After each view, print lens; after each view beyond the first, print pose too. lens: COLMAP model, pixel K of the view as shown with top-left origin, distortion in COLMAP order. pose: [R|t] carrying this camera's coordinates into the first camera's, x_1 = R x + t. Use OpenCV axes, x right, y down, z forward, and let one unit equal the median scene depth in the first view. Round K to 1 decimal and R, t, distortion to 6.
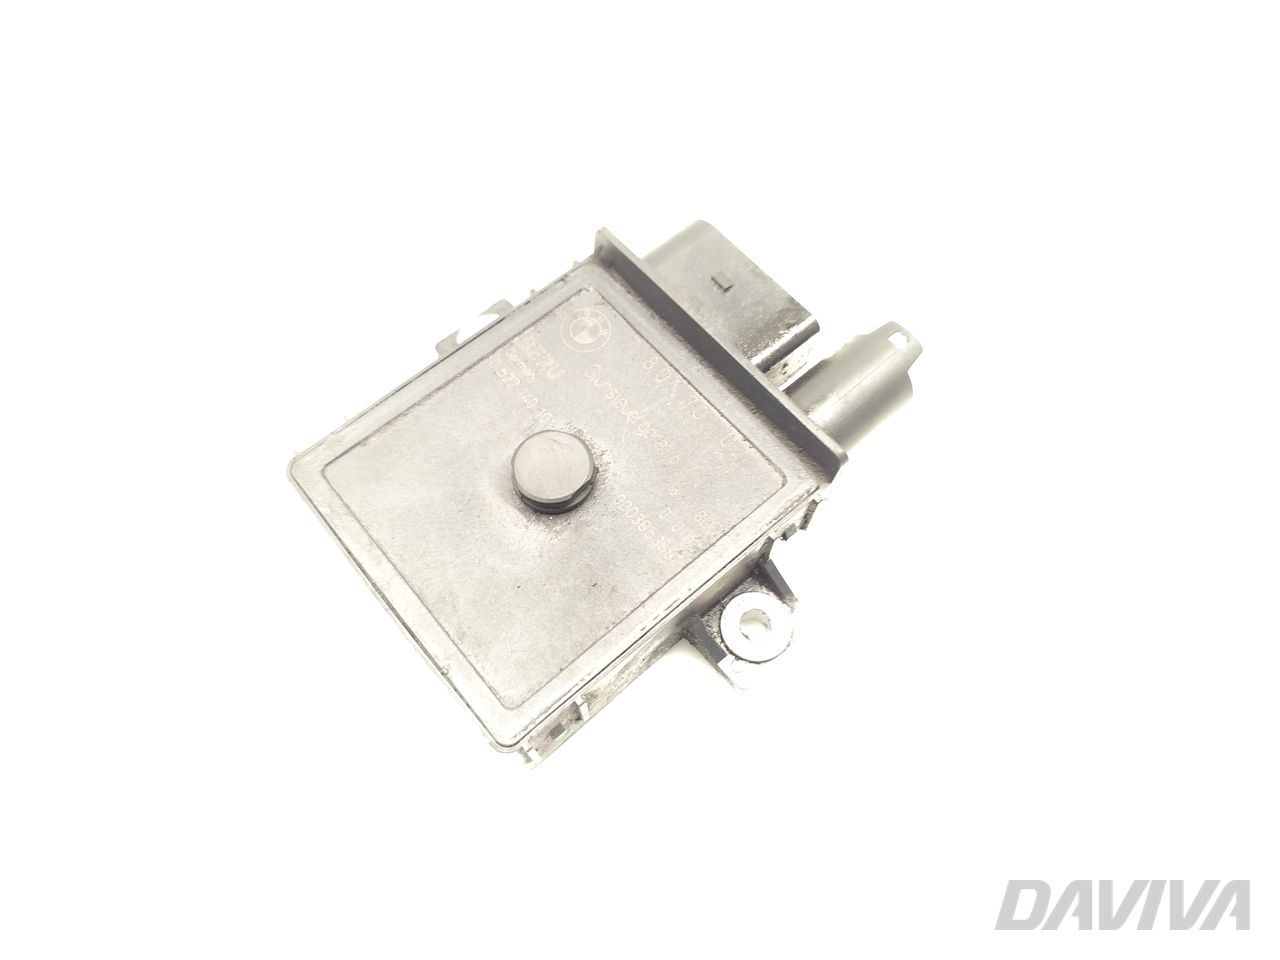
lens RADIAL K [[904.1, 0, 656.7], [0, 904.1, 480.5], [0, 0, 1]] dist [0.002185, -0.000381]
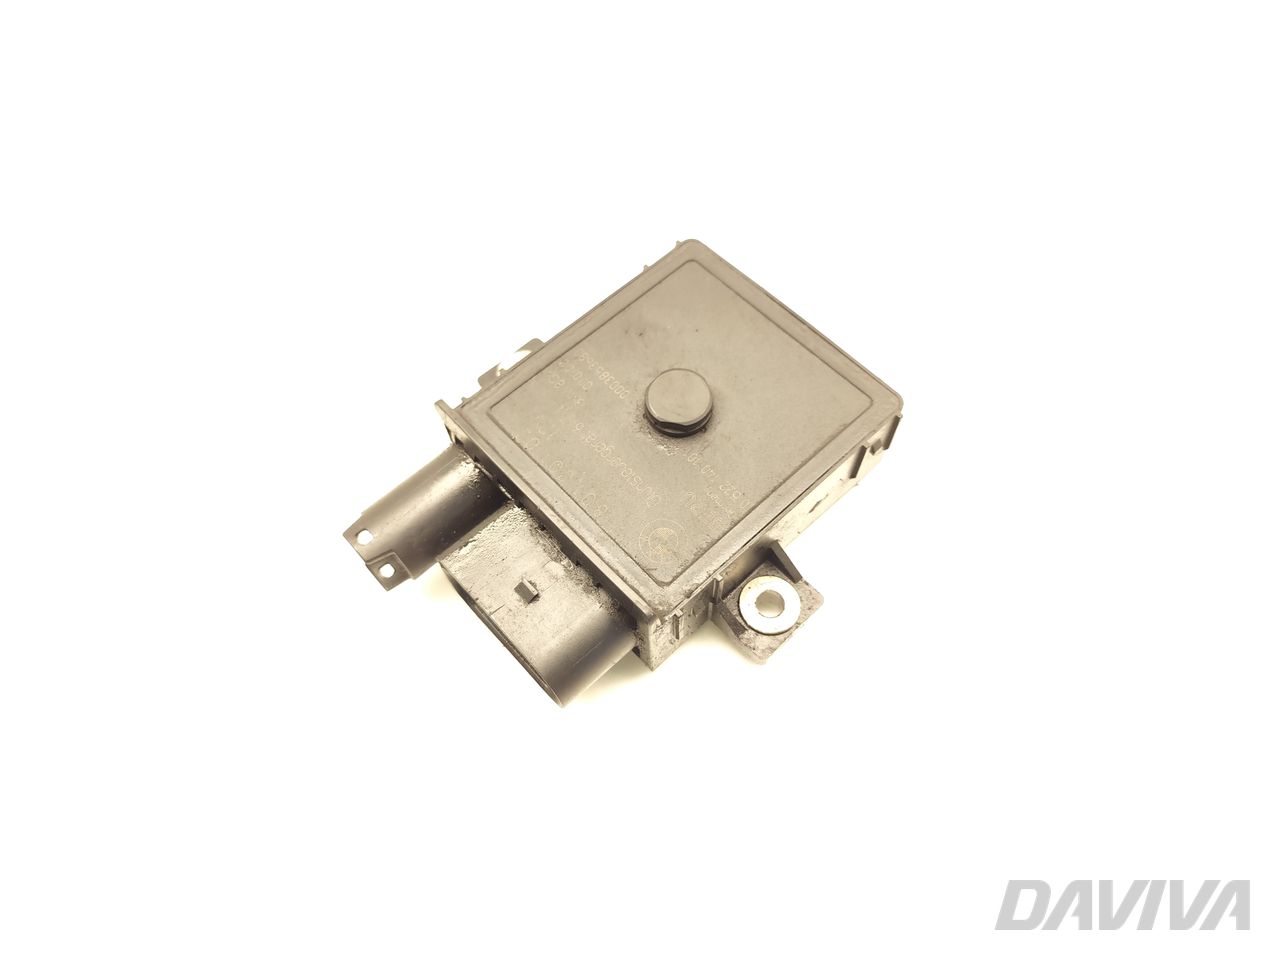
lens RADIAL K [[904.1, 0, 656.7], [0, 904.1, 480.5], [0, 0, 1]] dist [0.002185, -0.000381]
pose [[-0.999384, 0.034332, -0.007260, -0.067962], [-0.026841, -0.614598, 0.788384, -0.969175], [0.022604, 0.788093, 0.615141, 0.321962]]
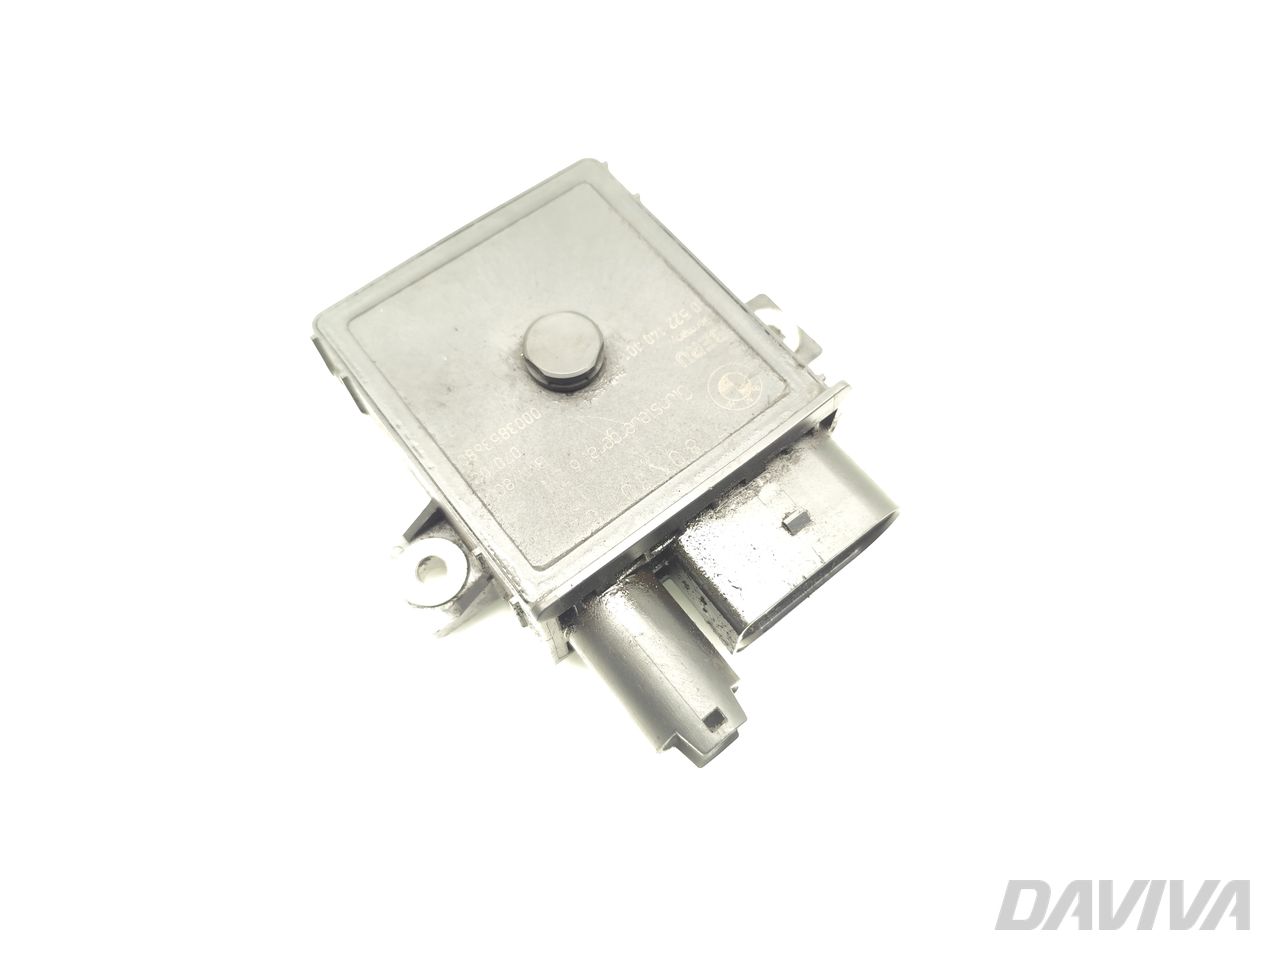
lens RADIAL K [[951.0, 0, 640.0], [0, 951.0, 480.0], [0, 0, 1]] dist [-0.001264, -0.000518]
pose [[-0.048387, 0.898618, -0.436055, 0.455417], [-0.912861, 0.137404, 0.384455, -0.455837], [0.405394, 0.416660, 0.813665, 0.210294]]
